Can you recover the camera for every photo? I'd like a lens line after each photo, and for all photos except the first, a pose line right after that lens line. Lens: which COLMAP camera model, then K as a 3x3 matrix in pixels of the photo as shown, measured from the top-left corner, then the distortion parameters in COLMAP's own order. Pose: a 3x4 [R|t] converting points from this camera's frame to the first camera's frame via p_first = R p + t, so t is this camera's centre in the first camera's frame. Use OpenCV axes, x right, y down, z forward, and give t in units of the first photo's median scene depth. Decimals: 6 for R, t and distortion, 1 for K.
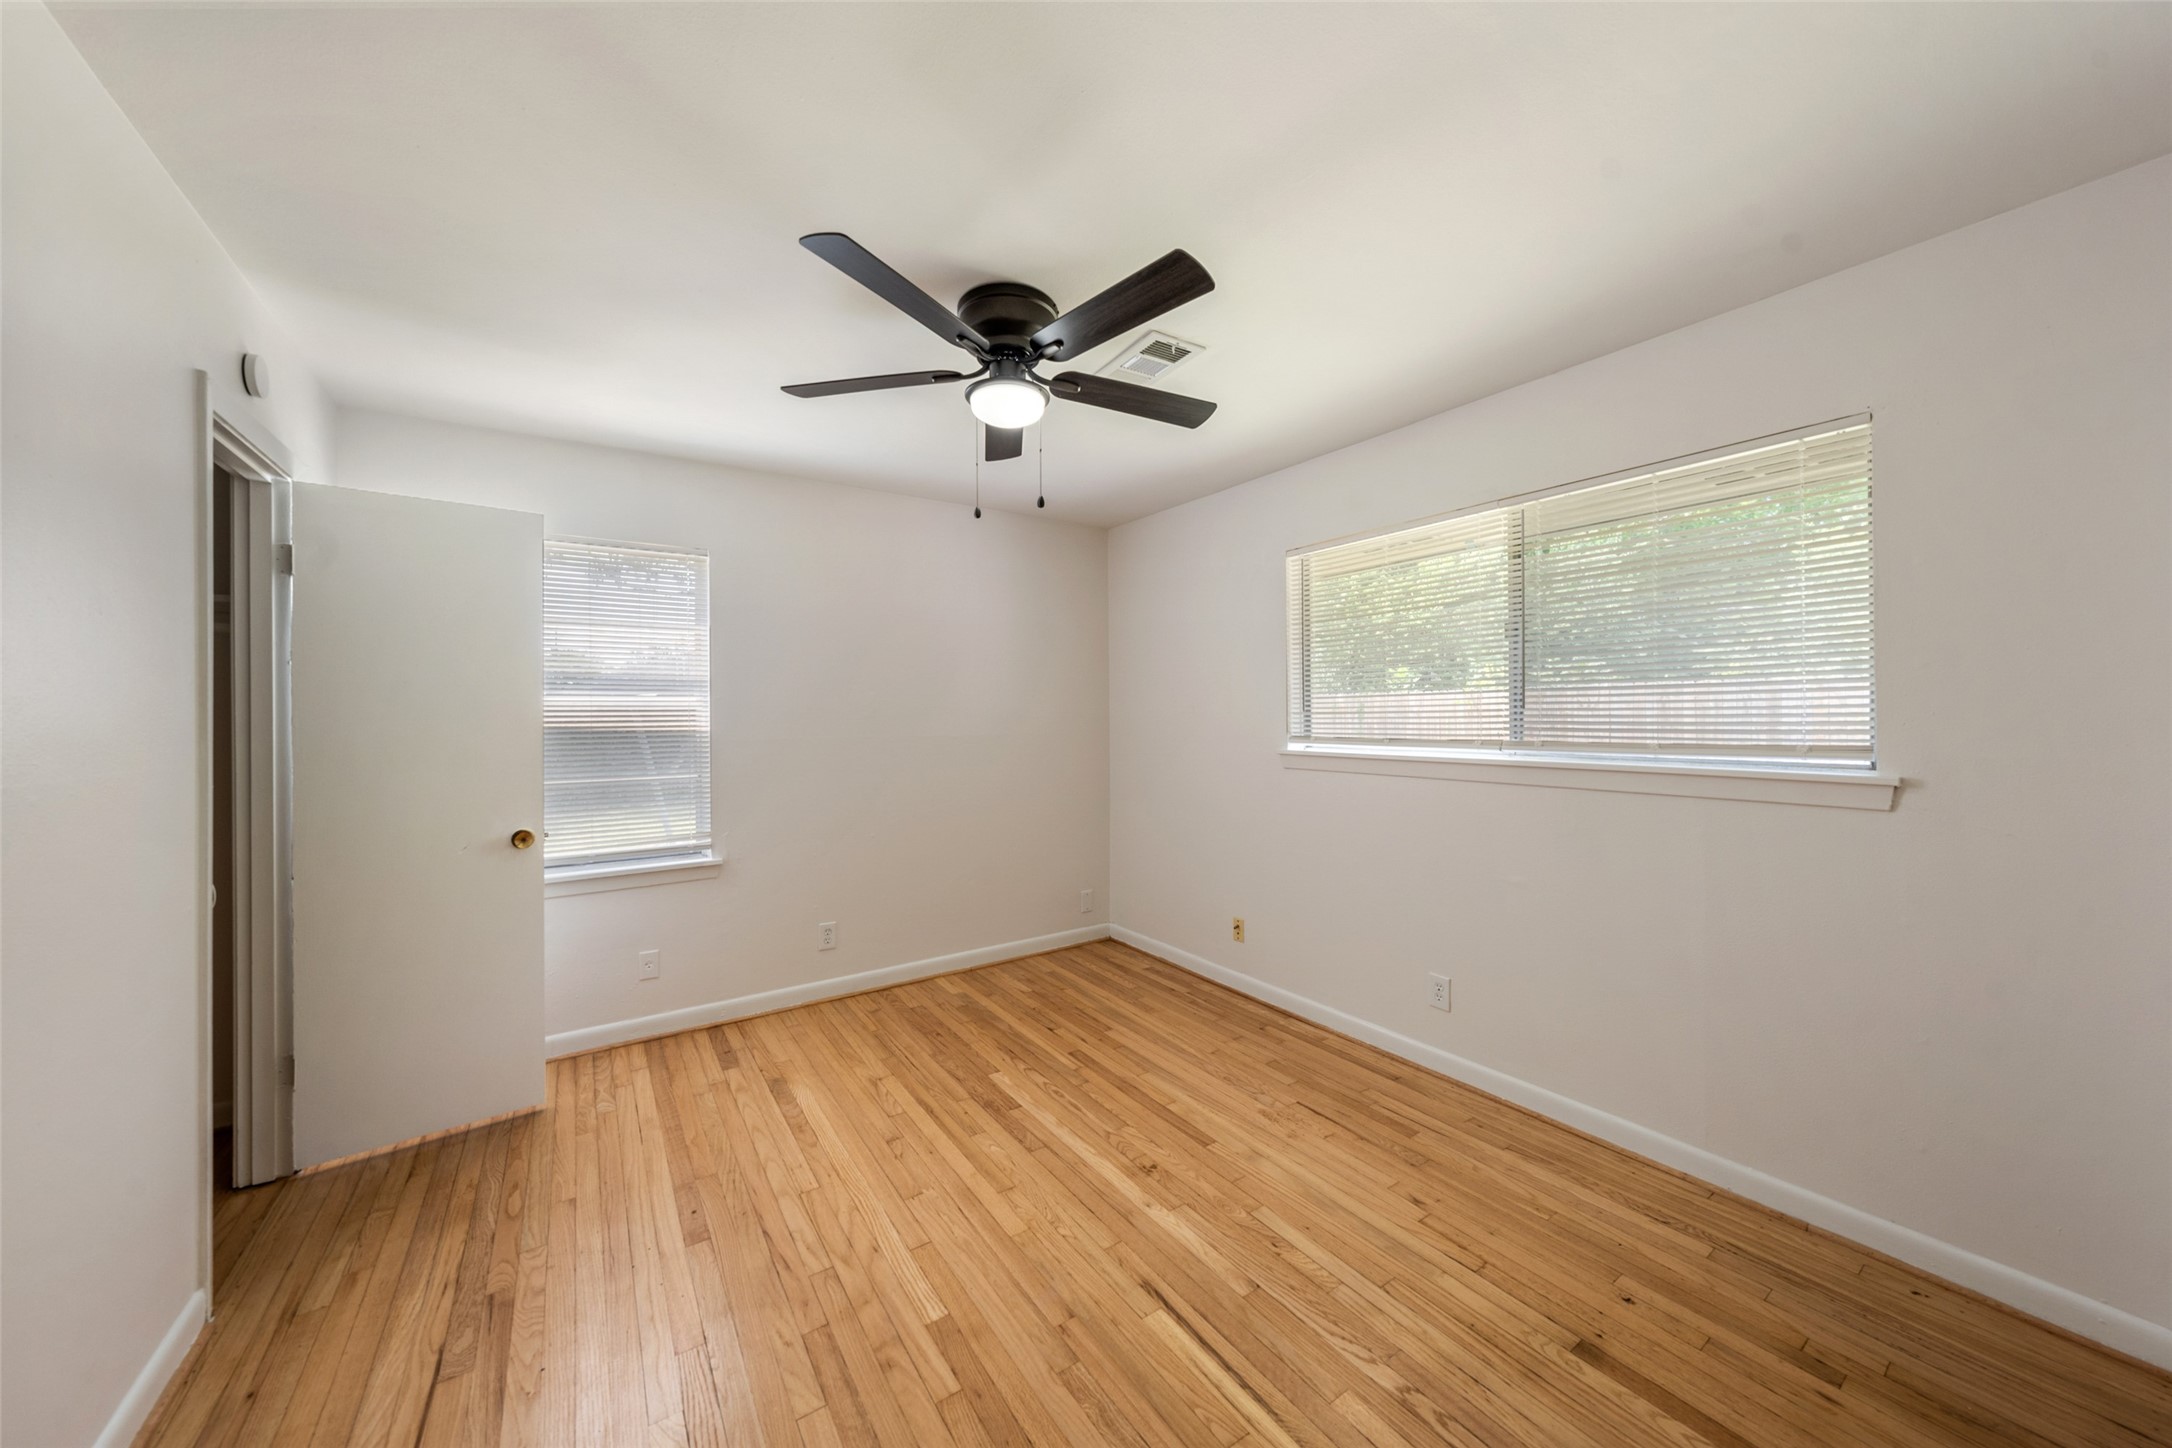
lens RADIAL K [[747.6, 0, 1075.1], [0, 747.6, 723.3], [0, 0, 1]] dist [0.000398, 0.000129]
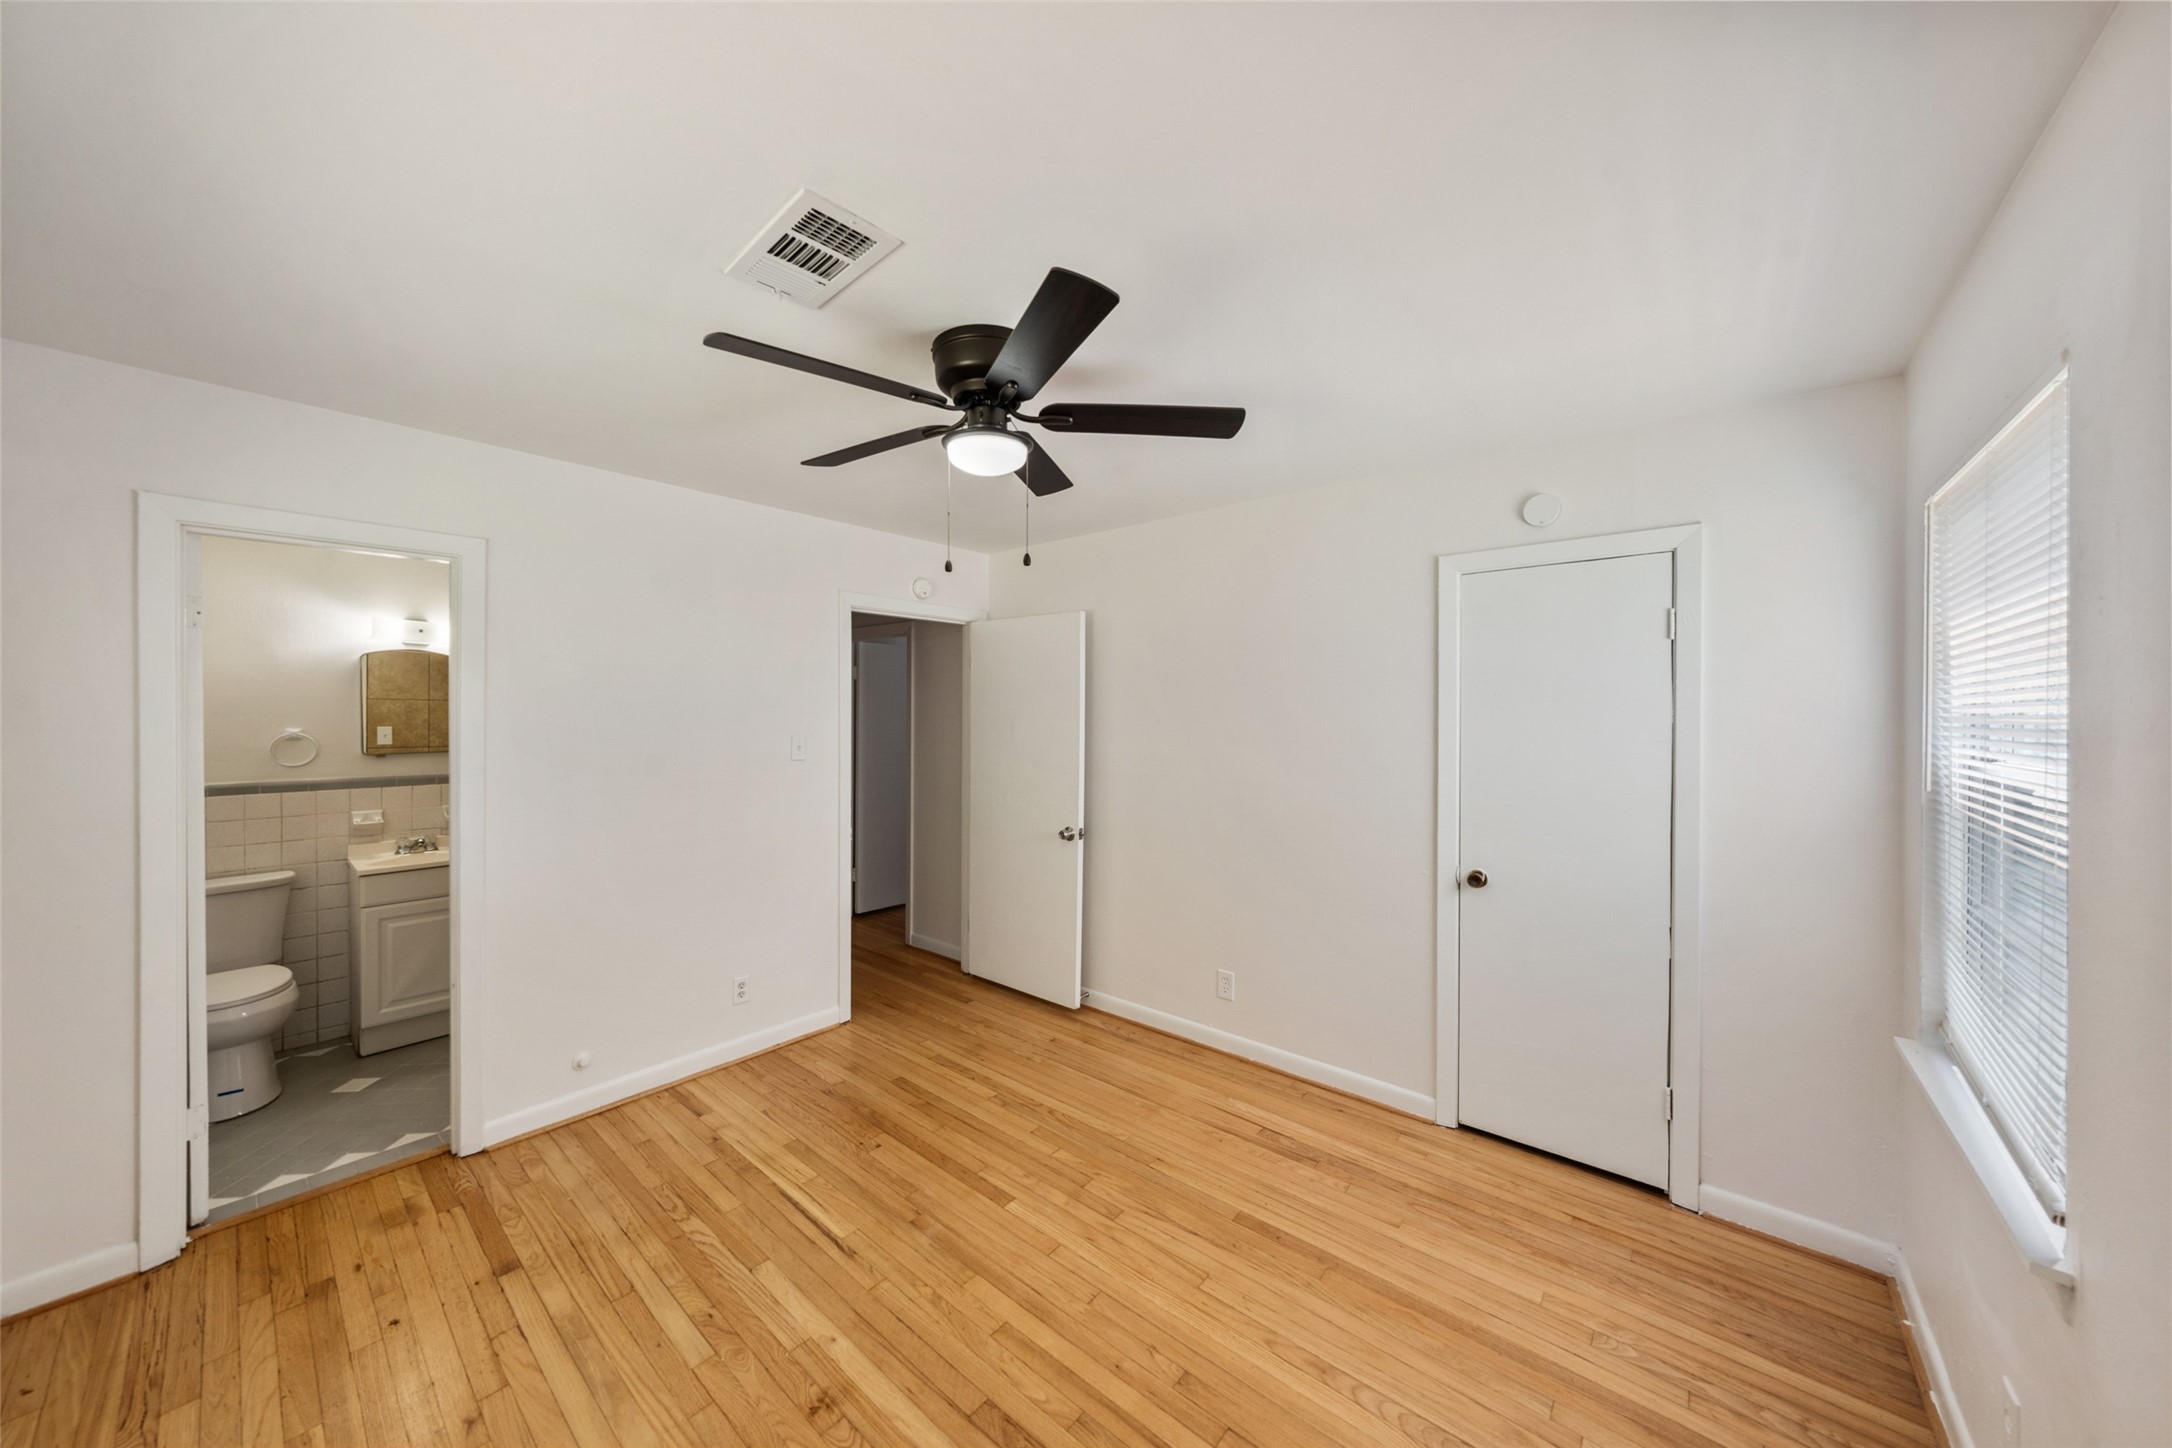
lens RADIAL K [[739.5, 0, 1068.6], [0, 739.5, 721.2], [0, 0, 1]] dist [-0.000755, -0.000141]
pose [[-0.965286, 0.005016, -0.261148, 0.059541], [0.000870, 0.999872, 0.015990, -0.115143], [0.261195, 0.015208, -0.965166, 2.102135]]
